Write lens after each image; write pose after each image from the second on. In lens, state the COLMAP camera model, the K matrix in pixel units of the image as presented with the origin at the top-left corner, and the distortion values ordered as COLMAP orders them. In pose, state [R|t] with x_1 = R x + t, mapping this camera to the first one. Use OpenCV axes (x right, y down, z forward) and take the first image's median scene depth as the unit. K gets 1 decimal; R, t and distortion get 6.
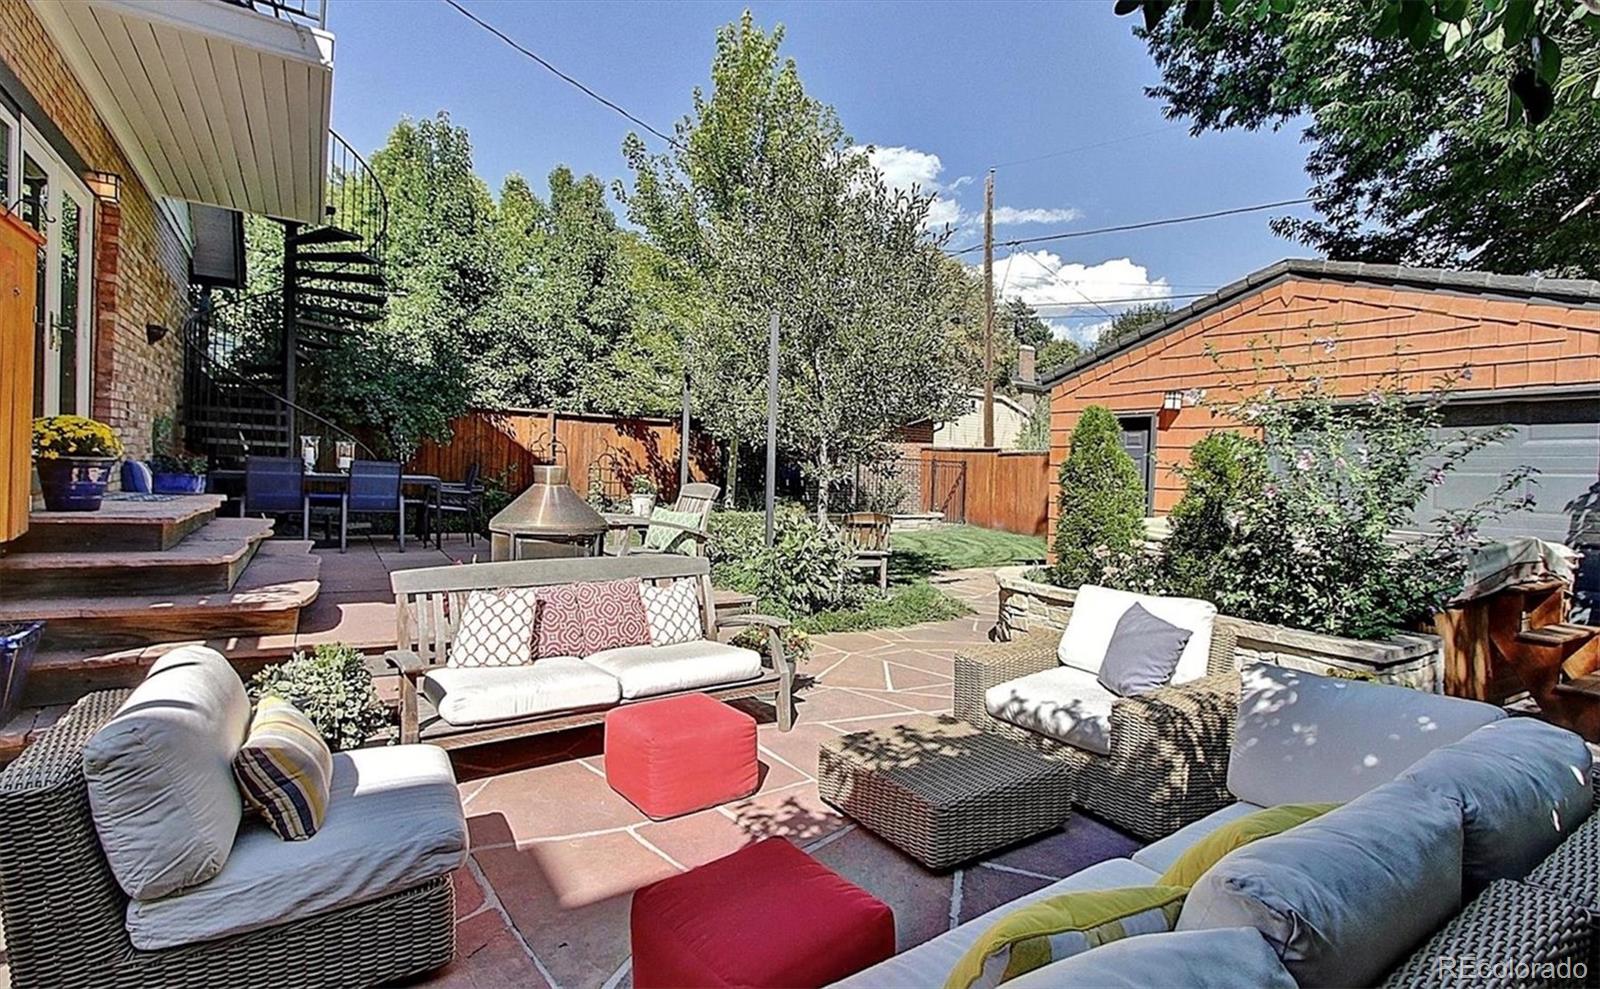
lens RADIAL K [[769.7, 0, 801.6], [0, 769.7, 495.8], [0, 0, 1]] dist [0.000437, 0.000043]
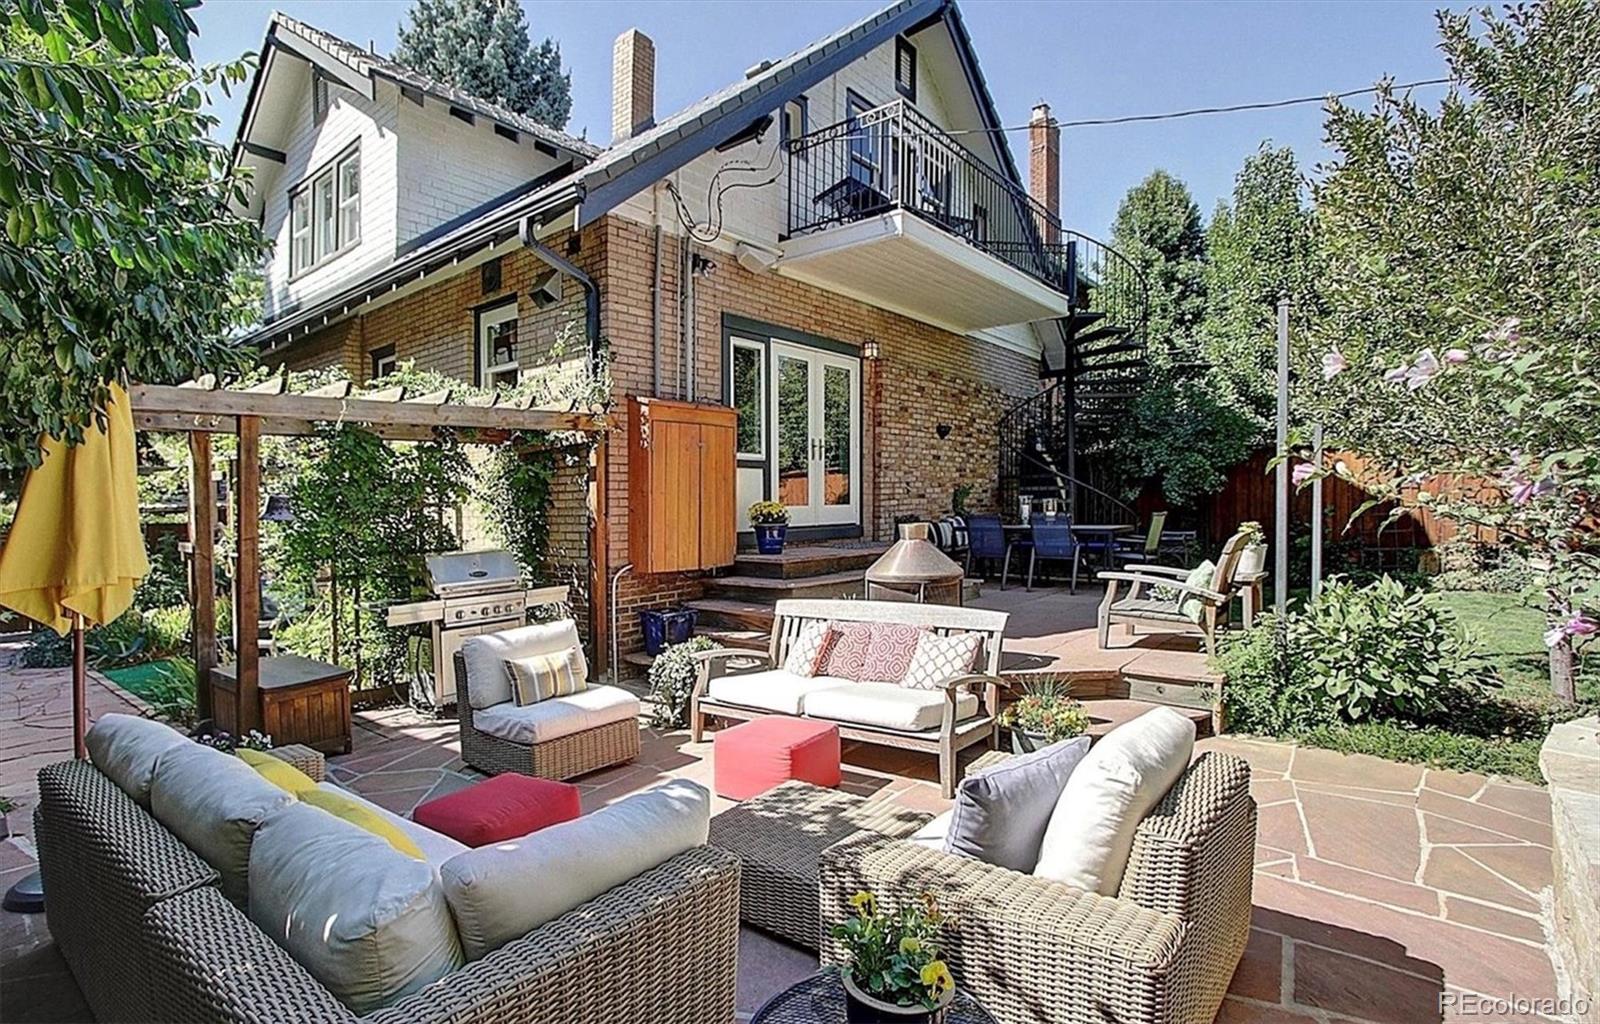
lens RADIAL K [[781.4, 0, 800.7], [0, 781.4, 506.1], [0, 0, 1]] dist [-0.000249, -0.000007]
pose [[0.319841, -0.037826, -0.946716, 0.821219], [-0.001410, 0.999183, -0.040399, -0.018279], [0.947470, 0.014256, 0.319526, 0.492896]]
